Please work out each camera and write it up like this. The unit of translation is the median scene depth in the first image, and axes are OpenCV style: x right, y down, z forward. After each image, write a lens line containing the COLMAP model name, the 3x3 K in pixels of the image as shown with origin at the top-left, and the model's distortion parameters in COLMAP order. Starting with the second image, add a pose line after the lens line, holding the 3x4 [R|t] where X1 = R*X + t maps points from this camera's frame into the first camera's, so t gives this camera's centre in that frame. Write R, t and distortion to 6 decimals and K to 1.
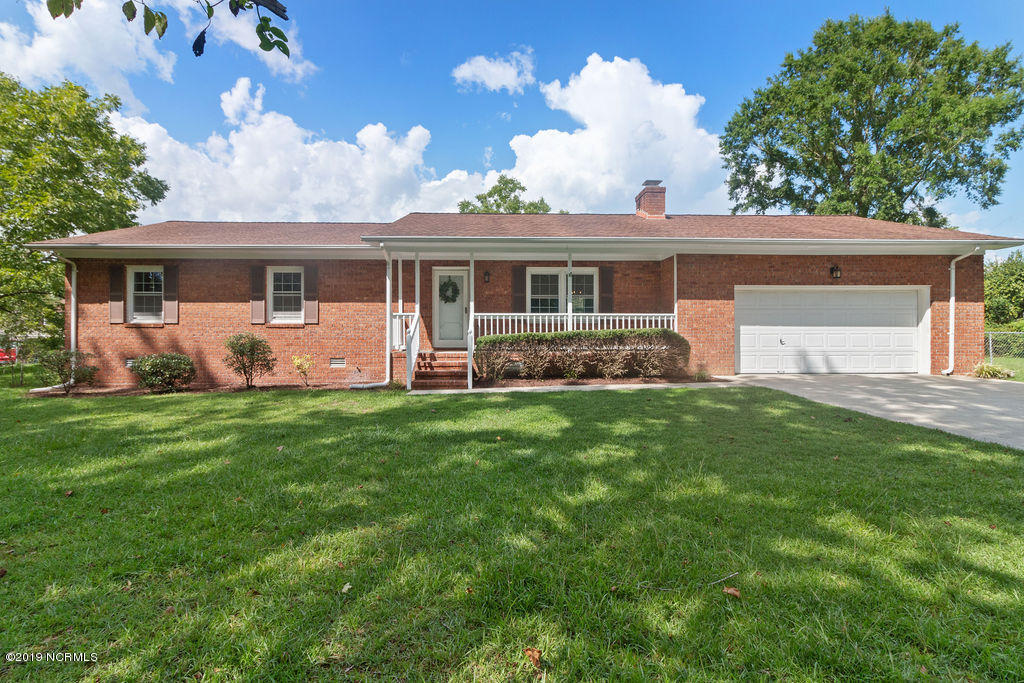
lens RADIAL K [[416.1, 0, 512.0], [0, 416.1, 341.5], [0, 0, 1]] dist [-0.028796, -0.000085]
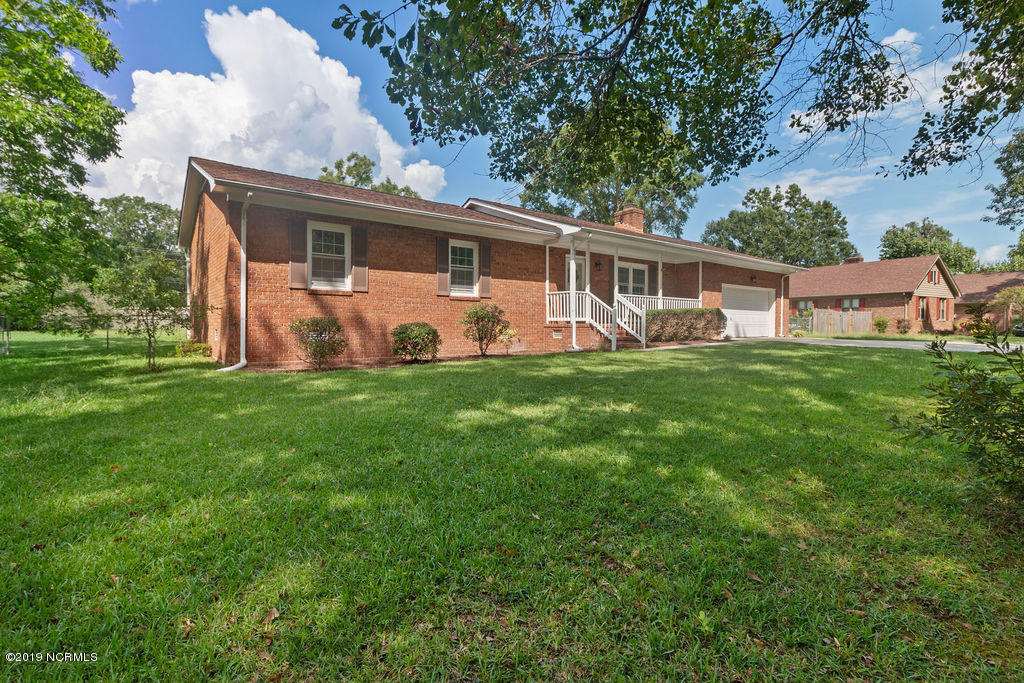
lens RADIAL K [[481.3, 0, 494.8], [0, 481.3, 333.0], [0, 0, 1]] dist [0.001764, -0.000425]
pose [[0.814527, -0.007547, 0.580076, -1.199390], [-0.019759, 0.998974, 0.040741, -0.002407], [-0.579789, -0.044647, 0.813543, -0.047602]]
